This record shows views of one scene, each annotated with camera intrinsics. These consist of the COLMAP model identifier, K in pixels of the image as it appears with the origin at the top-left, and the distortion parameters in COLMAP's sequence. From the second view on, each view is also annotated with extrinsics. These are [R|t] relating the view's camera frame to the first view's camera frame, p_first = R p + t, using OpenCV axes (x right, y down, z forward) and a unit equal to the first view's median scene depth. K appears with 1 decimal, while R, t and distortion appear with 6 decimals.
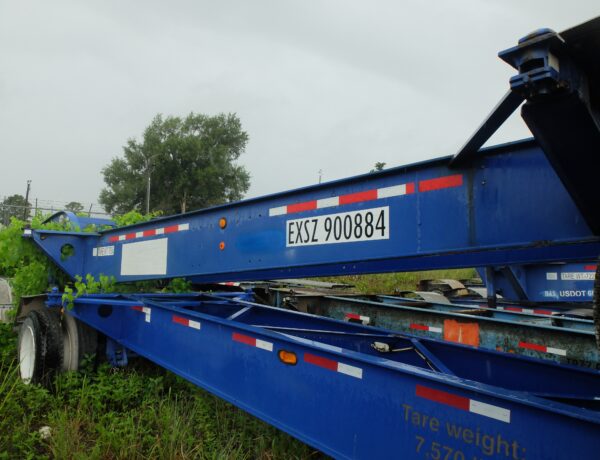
lens RADIAL K [[486.7, 0, 300.0], [0, 486.7, 230.0], [0, 0, 1]] dist [-0.006476, -0.003937]
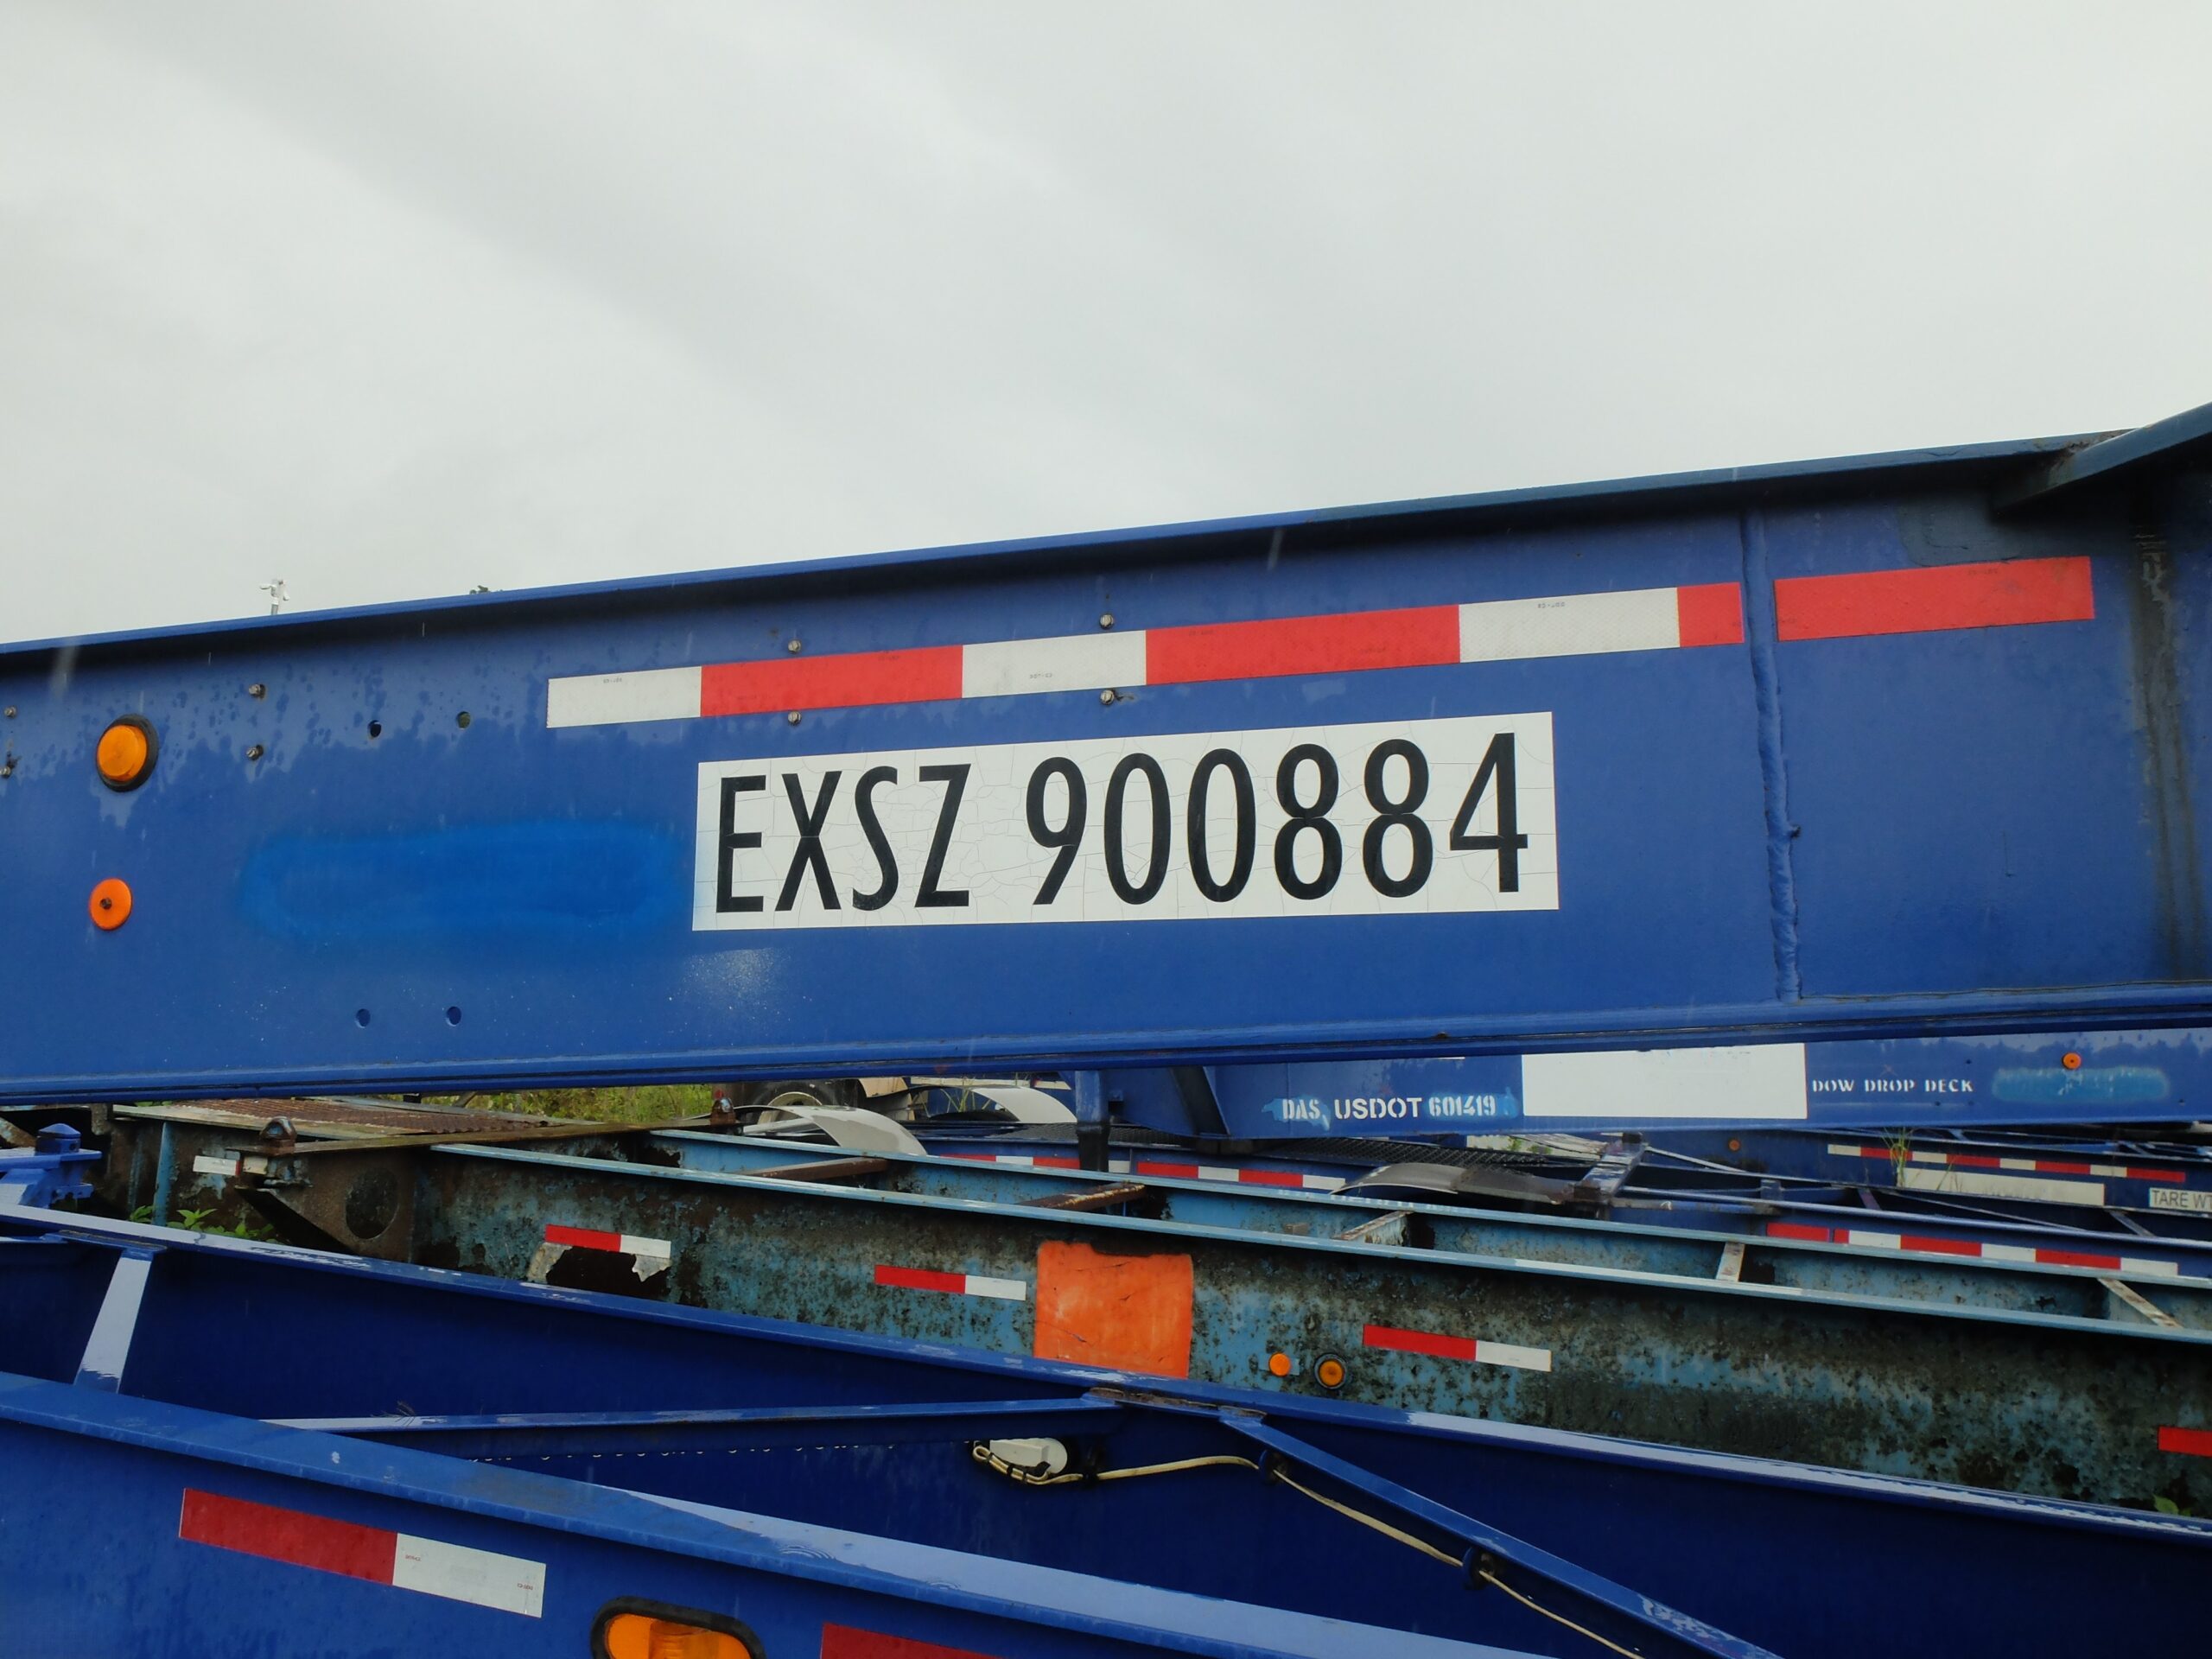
lens RADIAL K [[1734.3, 0, 1098.2], [0, 1734.3, 798.8], [0, 0, 1]] dist [-0.032696, 0.001752]
pose [[0.862468, 0.064006, 0.502047, -0.195956], [-0.047786, 0.997838, -0.045123, 0.011408], [-0.503850, 0.014926, 0.863662, 0.458619]]
